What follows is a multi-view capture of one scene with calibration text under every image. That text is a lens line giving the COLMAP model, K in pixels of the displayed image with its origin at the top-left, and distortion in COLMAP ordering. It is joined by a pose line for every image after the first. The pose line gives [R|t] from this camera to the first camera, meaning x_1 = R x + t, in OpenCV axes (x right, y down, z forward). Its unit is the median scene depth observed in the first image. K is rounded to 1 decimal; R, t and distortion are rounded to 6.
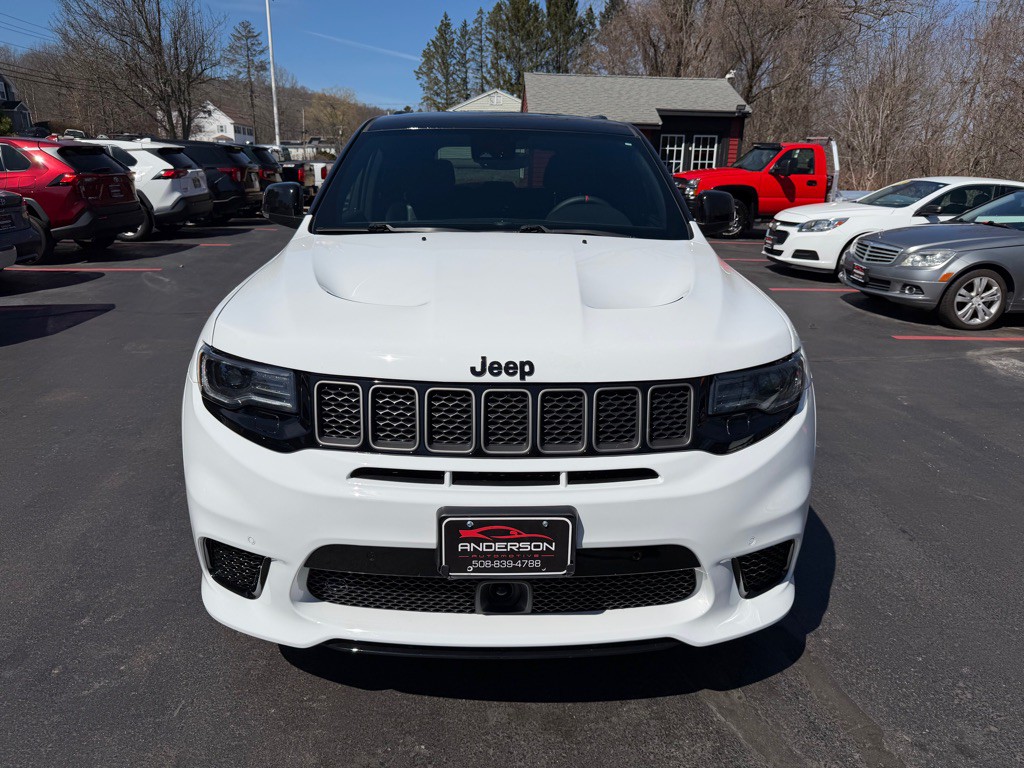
lens RADIAL K [[739.3, 0, 512.0], [0, 739.3, 384.0], [0, 0, 1]] dist [0.006163, -0.007283]
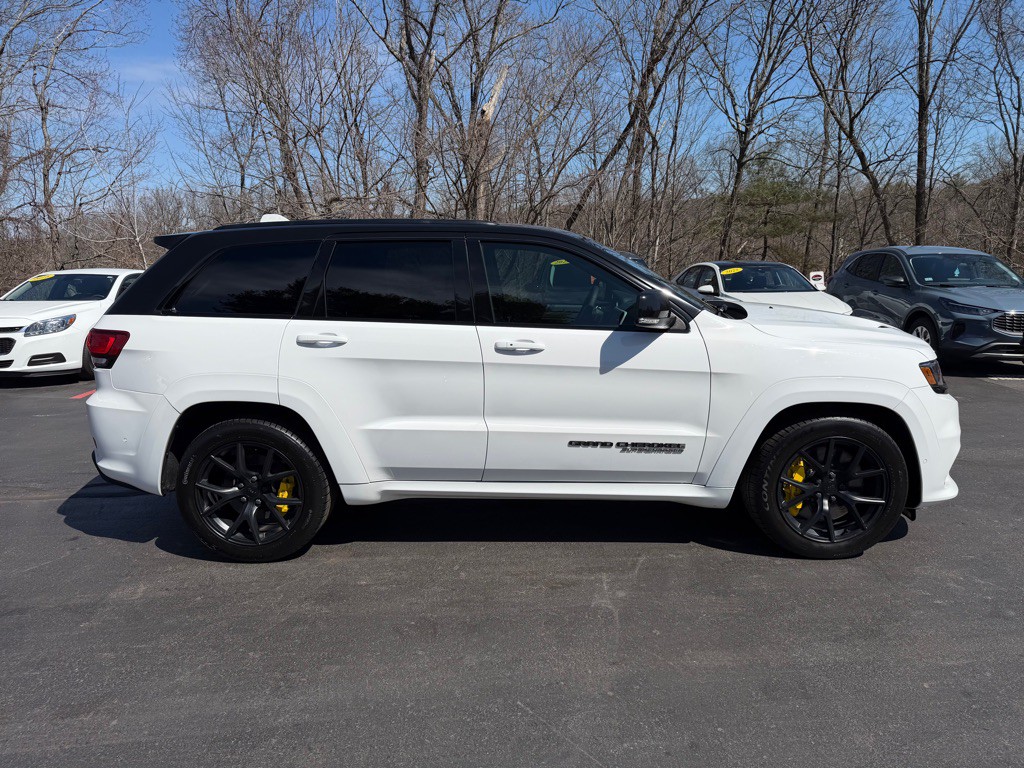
lens RADIAL K [[734.1, 0, 512.0], [0, 734.1, 384.0], [0, 0, 1]] dist [0.046617, -0.065341]
pose [[0.029972, -0.193198, 0.980702, -2.074610], [0.300507, 0.937494, 0.175502, -0.582078], [-0.953309, 0.289448, 0.086156, 1.696865]]
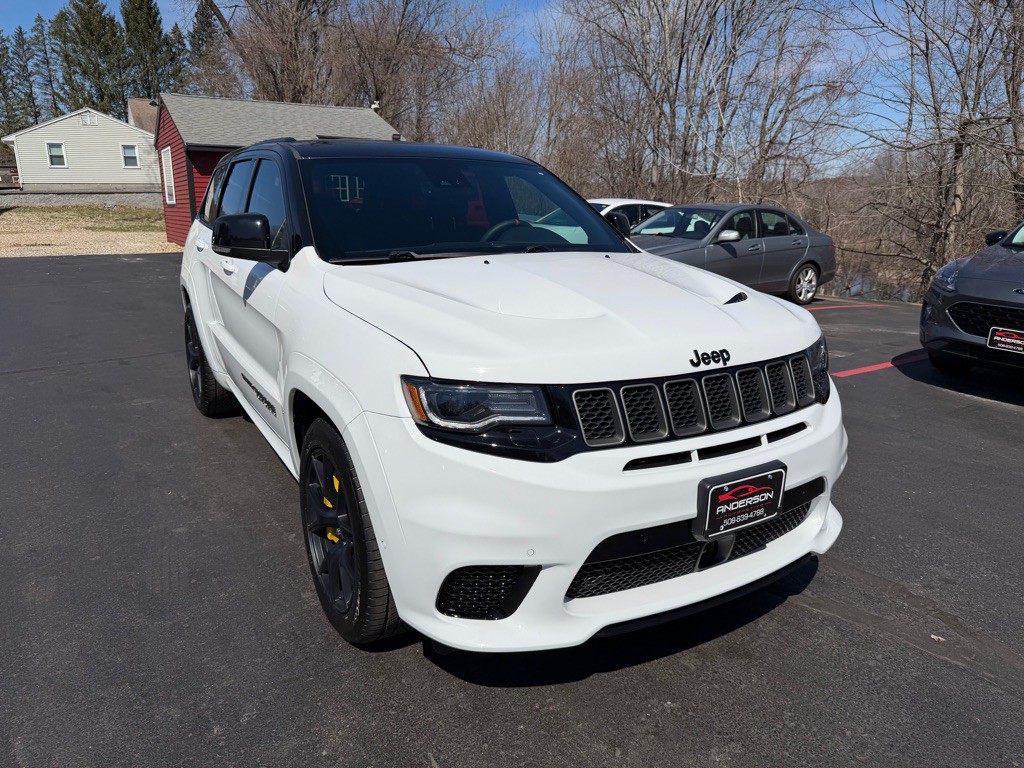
lens RADIAL K [[739.2, 0, 508.9], [0, 739.2, 385.2], [0, 0, 1]] dist [0.003009, -0.006175]
pose [[0.873053, -0.132370, 0.469316, -0.706517], [0.146701, 0.989162, 0.006087, -0.026483], [-0.465035, 0.063535, 0.883009, 0.080194]]
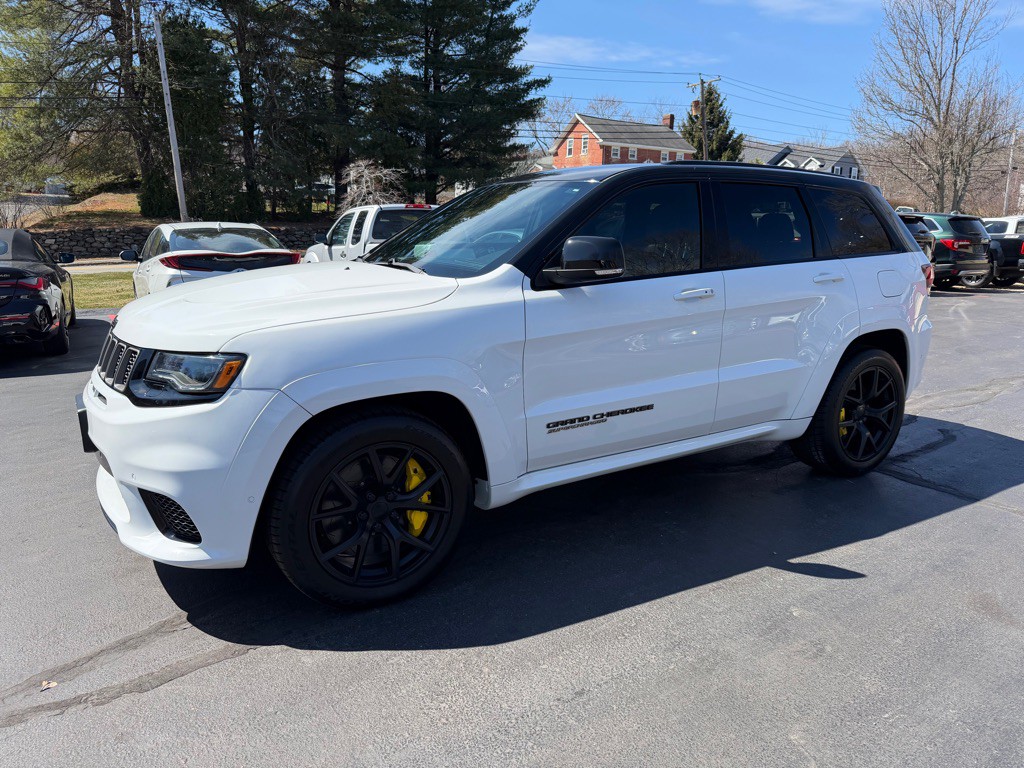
lens RADIAL K [[734.1, 0, 512.0], [0, 734.1, 384.0], [0, 0, 1]] dist [0.046617, -0.065341]
pose [[0.493893, 0.166561, -0.853421, 1.529540], [-0.249800, 0.967287, 0.044220, -0.151472], [0.832869, 0.191345, 0.519343, 0.742439]]
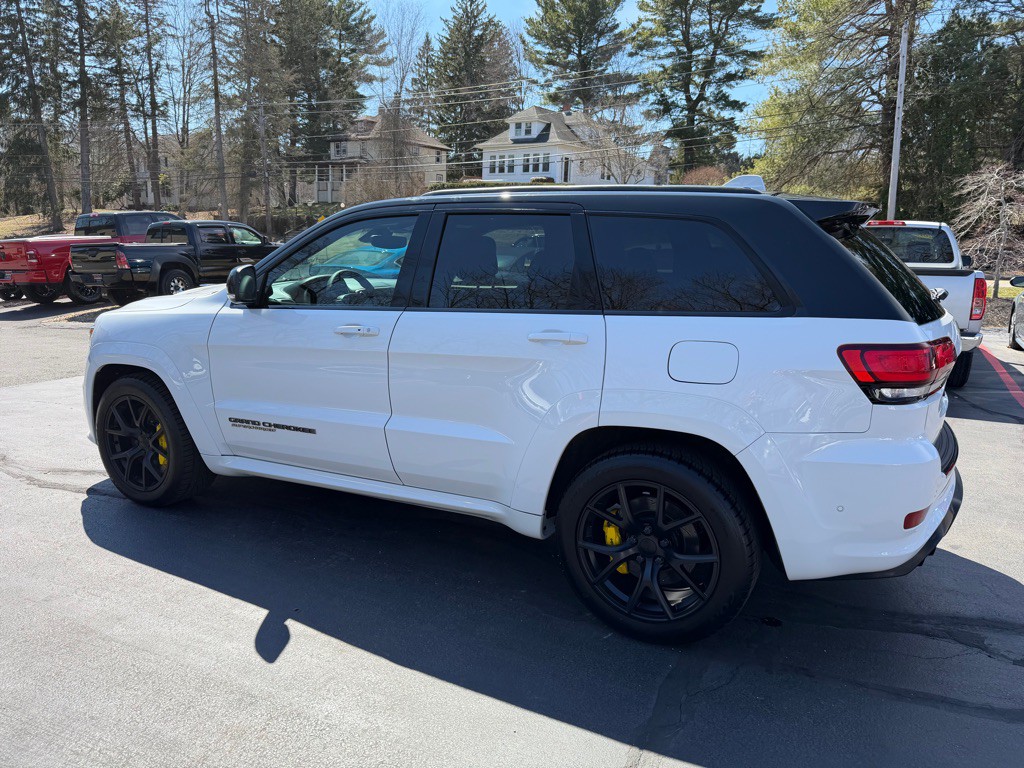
lens RADIAL K [[738.3, 0, 509.1], [0, 738.3, 385.0], [0, 0, 1]] dist [0.013097, -0.009465]
pose [[-0.490438, 0.152858, -0.857966, 1.518156], [-0.272661, 0.908156, 0.317661, -0.813871], [0.827724, 0.389726, -0.403716, 2.716391]]
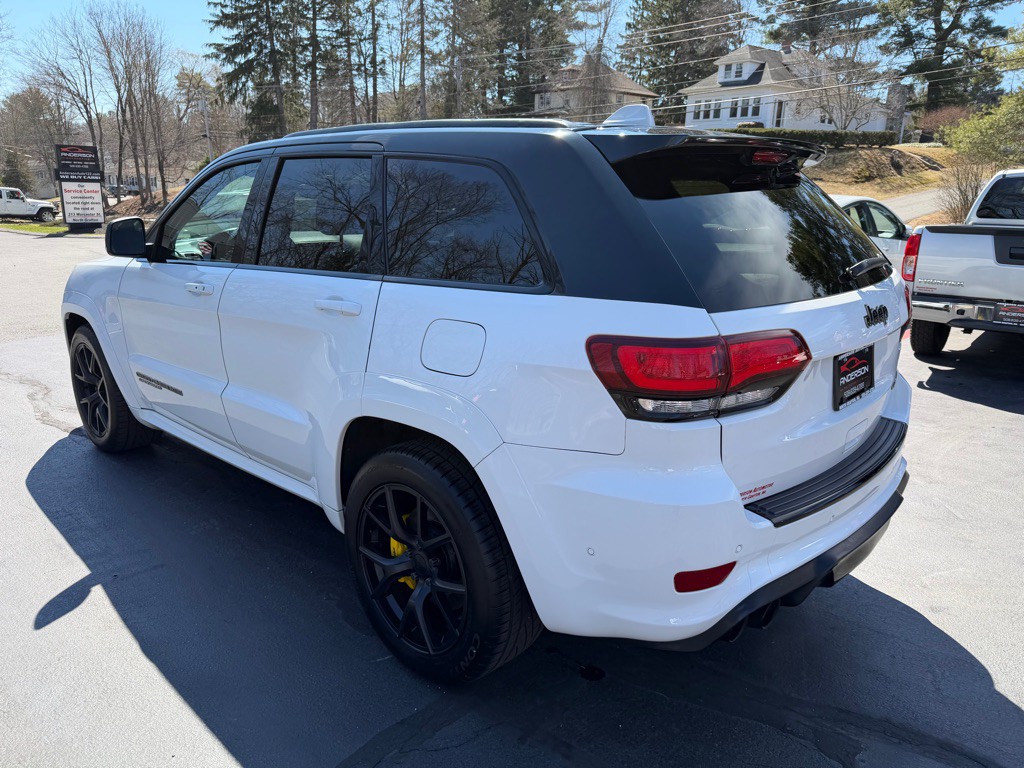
lens RADIAL K [[739.3, 0, 512.0], [0, 739.3, 384.0], [0, 0, 1]] dist [0.006163, -0.007283]
pose [[-0.710695, 0.161317, -0.684754, 0.932279], [-0.224885, 0.870187, 0.438407, -0.941608], [0.666587, 0.465565, -0.582160, 3.099383]]
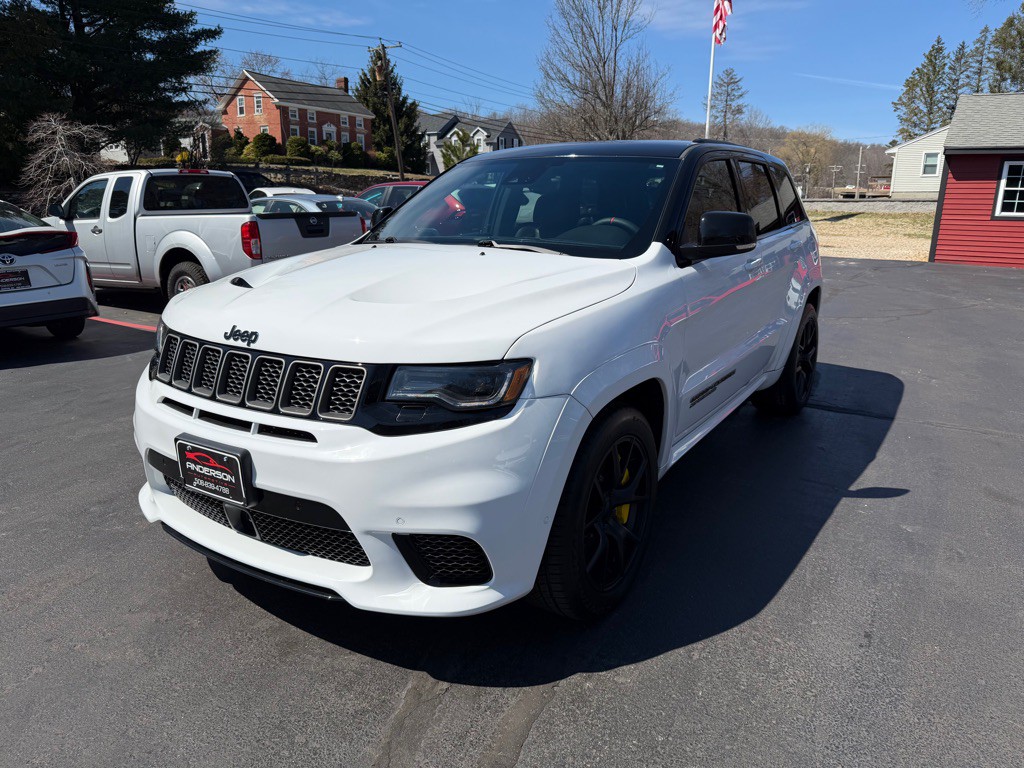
lens RADIAL K [[736.4, 0, 518.5], [0, 736.4, 381.3], [0, 0, 1]] dist [-0.007334, 0.000854]
pose [[0.825377, 0.125335, -0.550495, 0.891295], [-0.153329, 0.988163, -0.004909, -0.008821], [0.543363, 0.088458, 0.834824, 0.168655]]
